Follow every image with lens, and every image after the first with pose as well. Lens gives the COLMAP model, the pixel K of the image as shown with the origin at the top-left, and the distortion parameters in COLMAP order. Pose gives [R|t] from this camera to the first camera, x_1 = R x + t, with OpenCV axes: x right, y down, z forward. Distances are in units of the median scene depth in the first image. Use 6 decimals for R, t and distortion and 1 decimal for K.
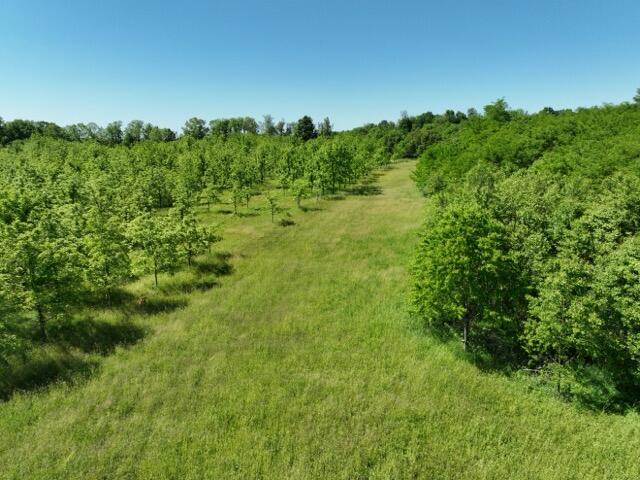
lens RADIAL K [[453.0, 0, 320.6], [0, 453.0, 241.4], [0, 0, 1]] dist [0.000013, 0.026135]
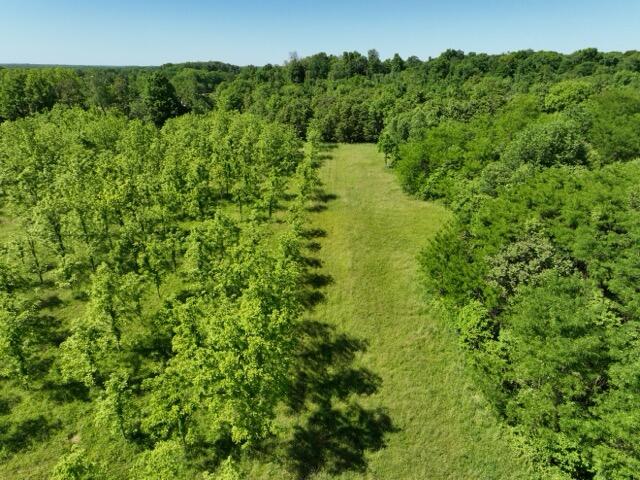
lens RADIAL K [[453.0, 0, 319.6], [0, 453.0, 242.3], [0, 0, 1]] dist [0.000013, 0.026135]
pose [[0.963659, -0.091913, 0.250826, 0.009450], [0.053116, 0.986124, 0.157286, -0.590235], [-0.261802, -0.138247, 0.955169, 1.356454]]
